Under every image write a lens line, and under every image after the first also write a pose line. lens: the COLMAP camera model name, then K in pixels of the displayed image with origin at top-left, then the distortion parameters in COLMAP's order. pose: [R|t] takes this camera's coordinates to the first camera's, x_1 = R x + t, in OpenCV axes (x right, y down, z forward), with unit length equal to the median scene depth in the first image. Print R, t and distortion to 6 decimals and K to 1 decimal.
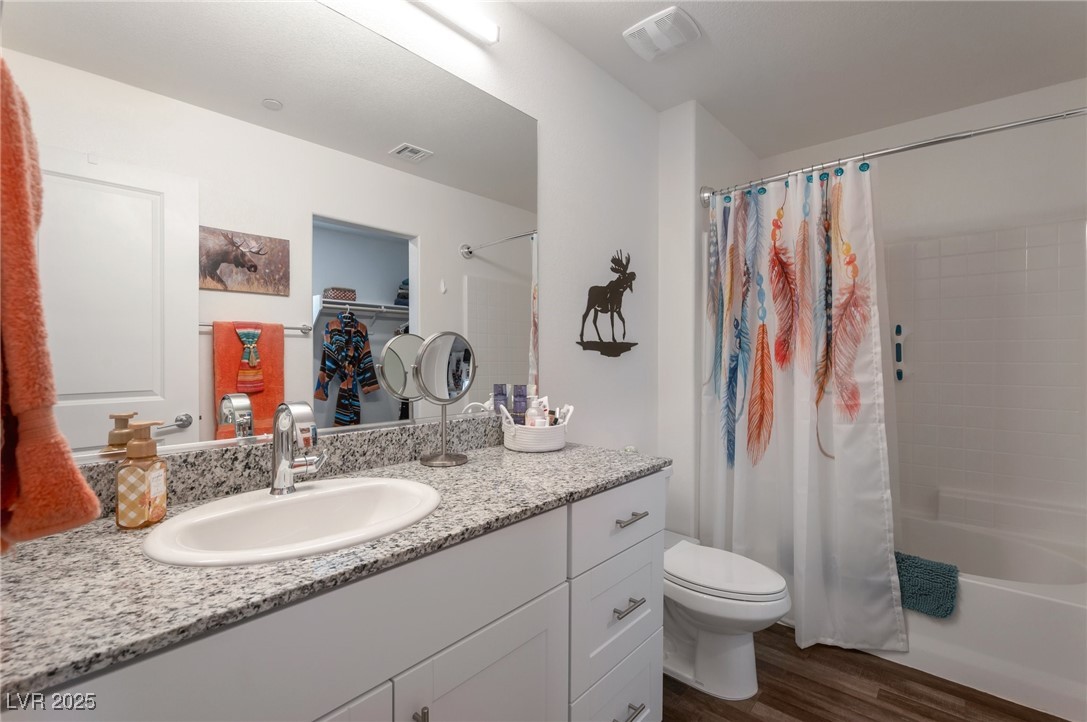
lens RADIAL K [[497.6, 0, 553.9], [0, 497.6, 367.6], [0, 0, 1]] dist [-0.006086, -0.000235]
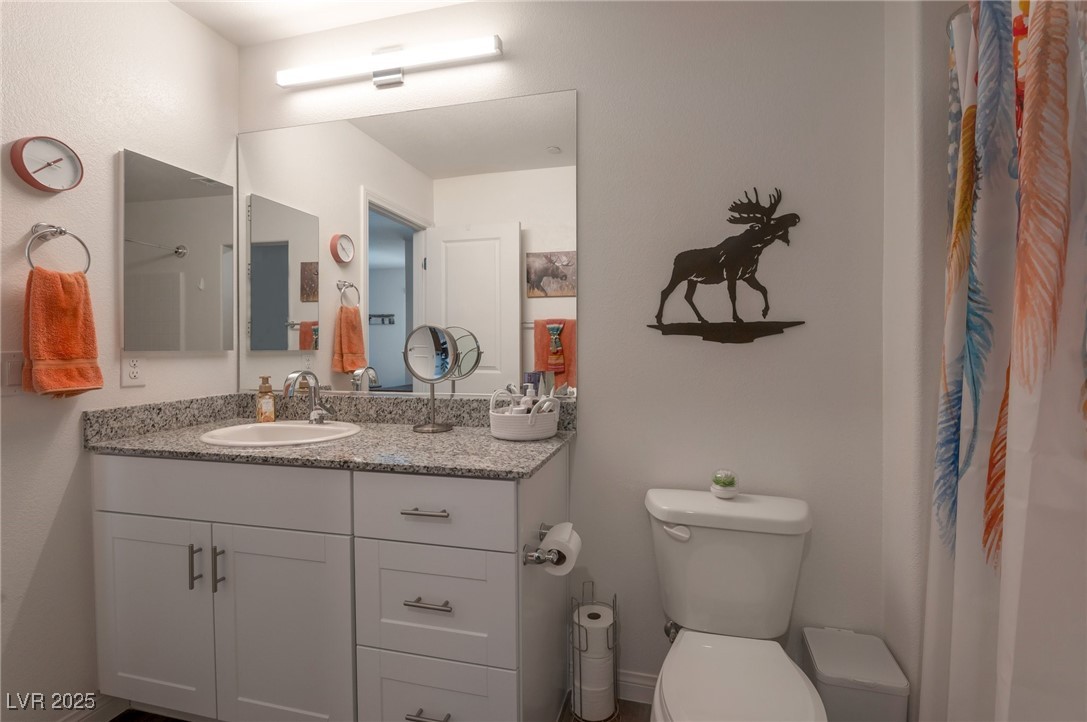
lens RADIAL K [[497.6, 0, 554.3], [0, 497.6, 352.5], [0, 0, 1]] dist [-0.006086, -0.000235]
pose [[0.450636, 0.009325, -0.892659, 0.652347], [-0.018367, 0.999831, 0.001172, -0.004761], [0.892519, 0.015867, 0.450731, 0.462571]]
